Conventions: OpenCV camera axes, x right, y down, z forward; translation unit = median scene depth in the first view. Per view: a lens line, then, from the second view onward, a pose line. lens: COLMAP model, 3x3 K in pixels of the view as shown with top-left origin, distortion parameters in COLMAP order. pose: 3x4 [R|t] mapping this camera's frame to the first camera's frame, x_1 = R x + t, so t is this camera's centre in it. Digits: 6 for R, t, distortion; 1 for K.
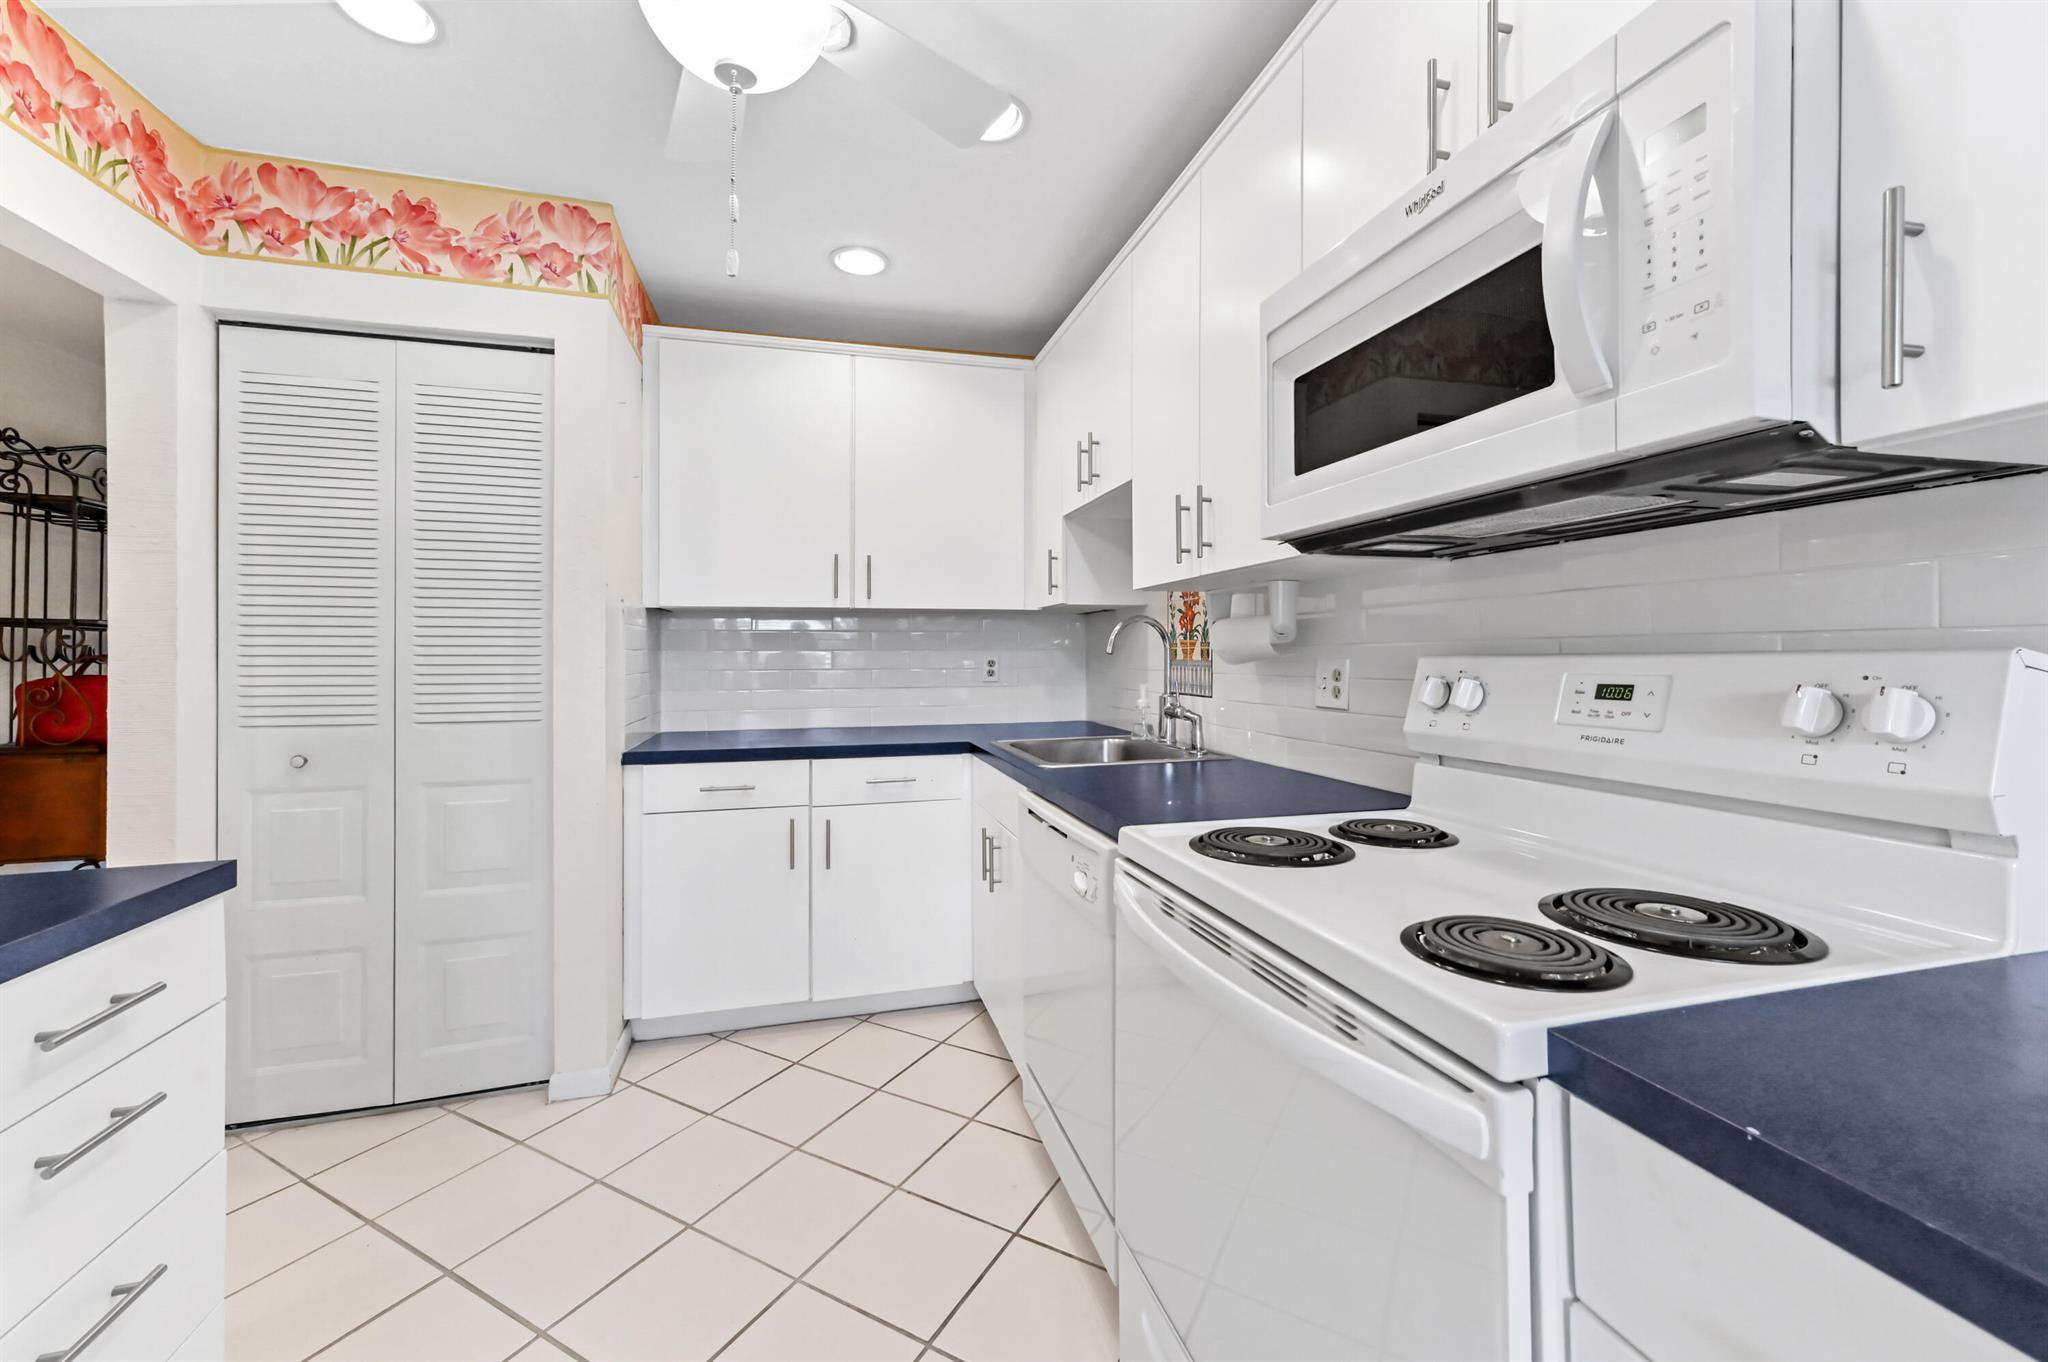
lens RADIAL K [[816.2, 0, 1023.5], [0, 816.2, 661.6], [0, 0, 1]] dist [-0.000821, -0.000099]
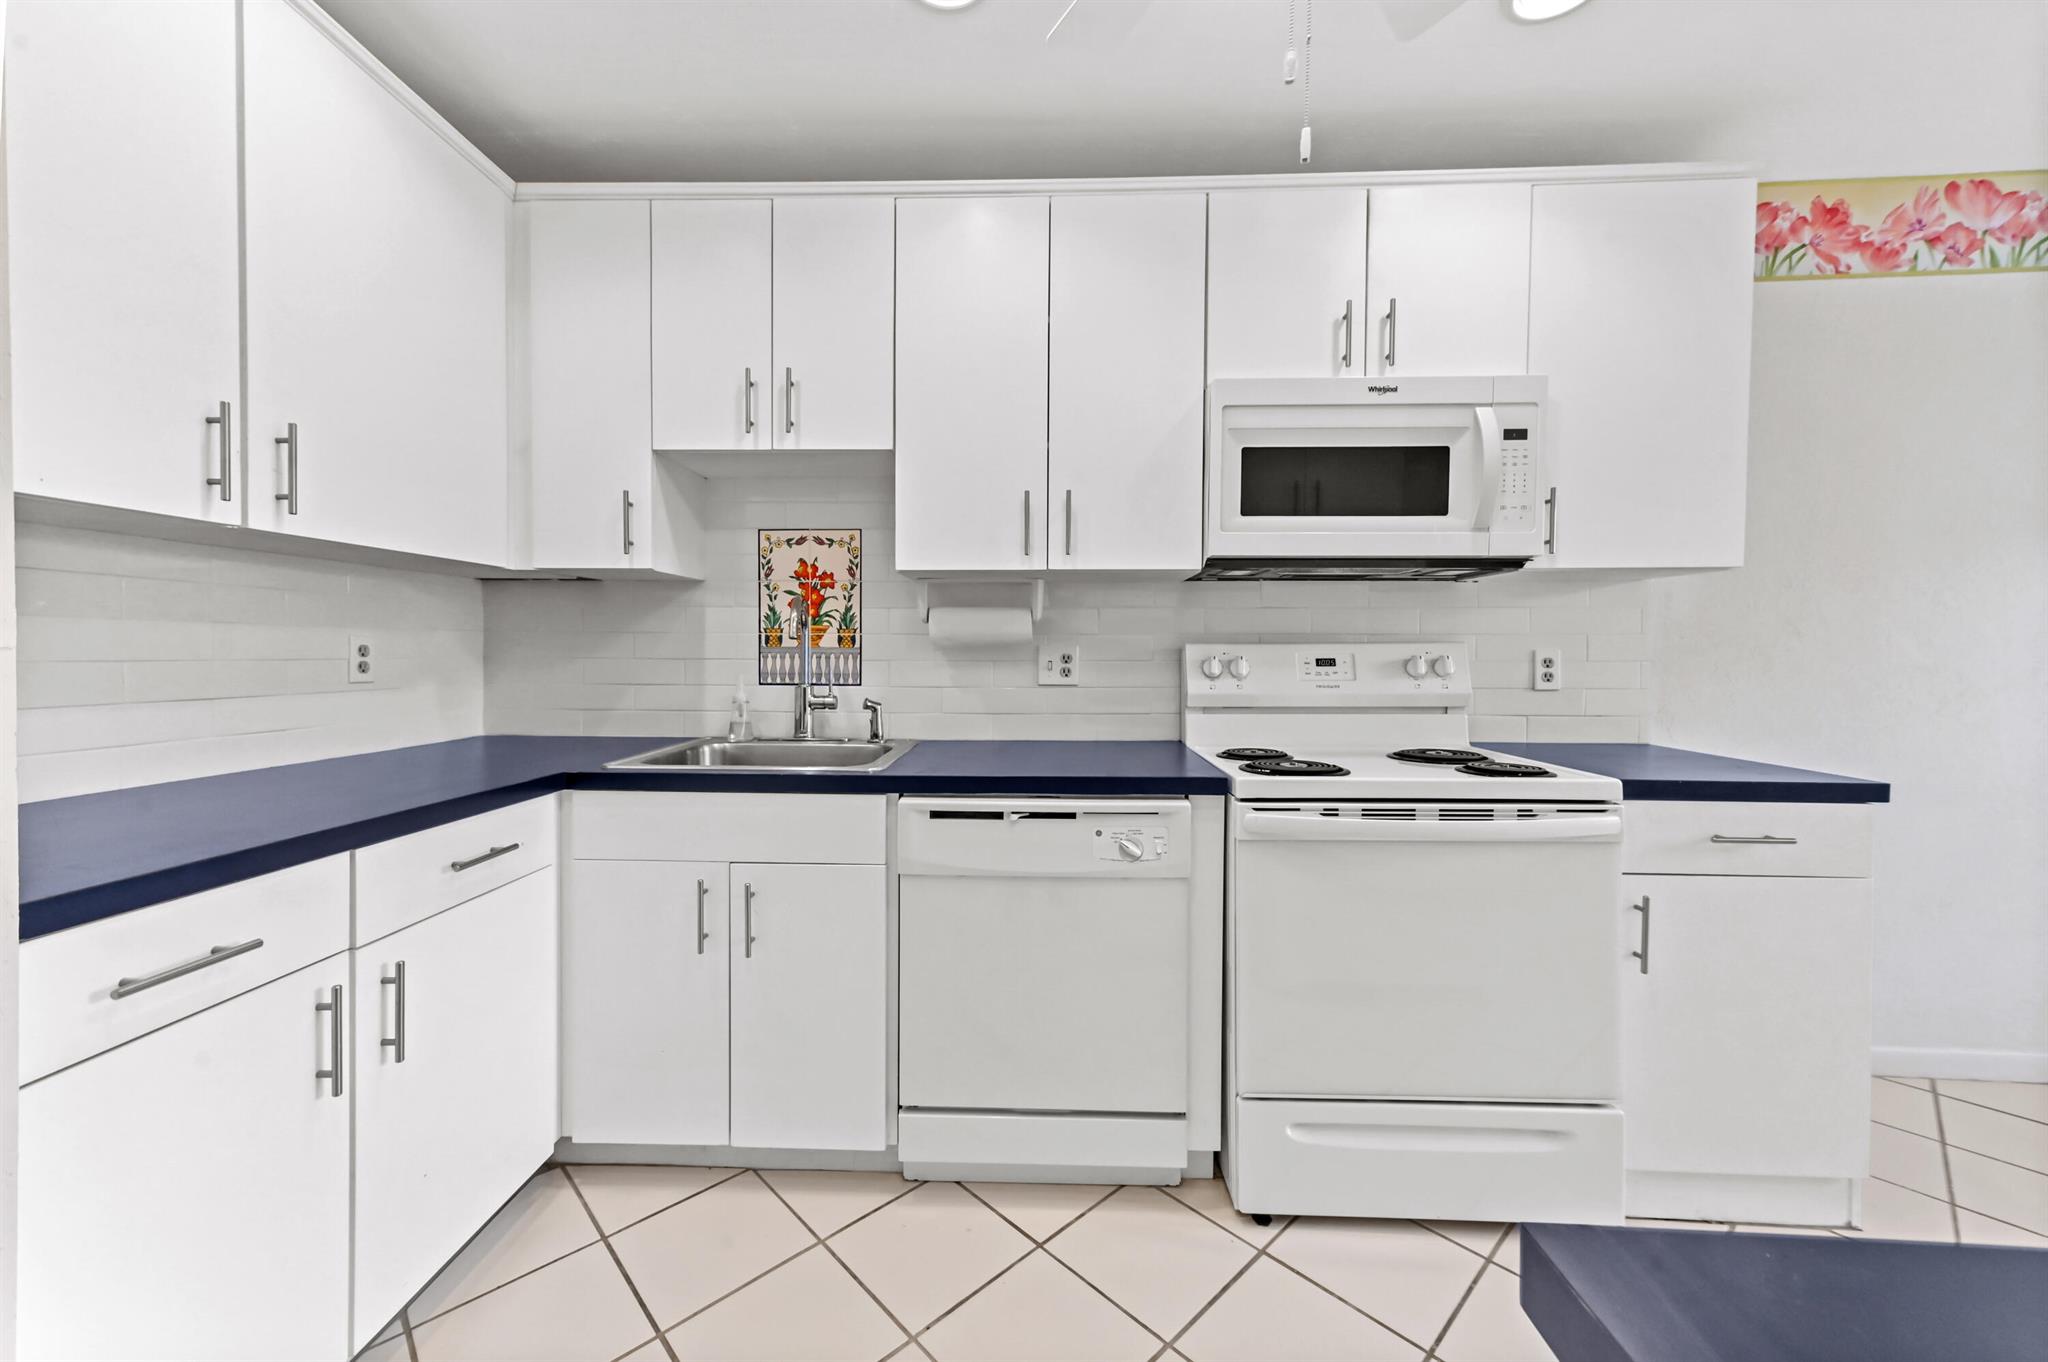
lens RADIAL K [[778.5, 0, 1024.0], [0, 778.5, 681.0], [0, 0, 1]] dist [-0.000267, -0.000219]
pose [[0.294615, -0.027086, 0.955232, -1.011107], [0.002512, 0.999617, 0.027570, 0.022678], [-0.955613, -0.005723, 0.294570, 0.894979]]
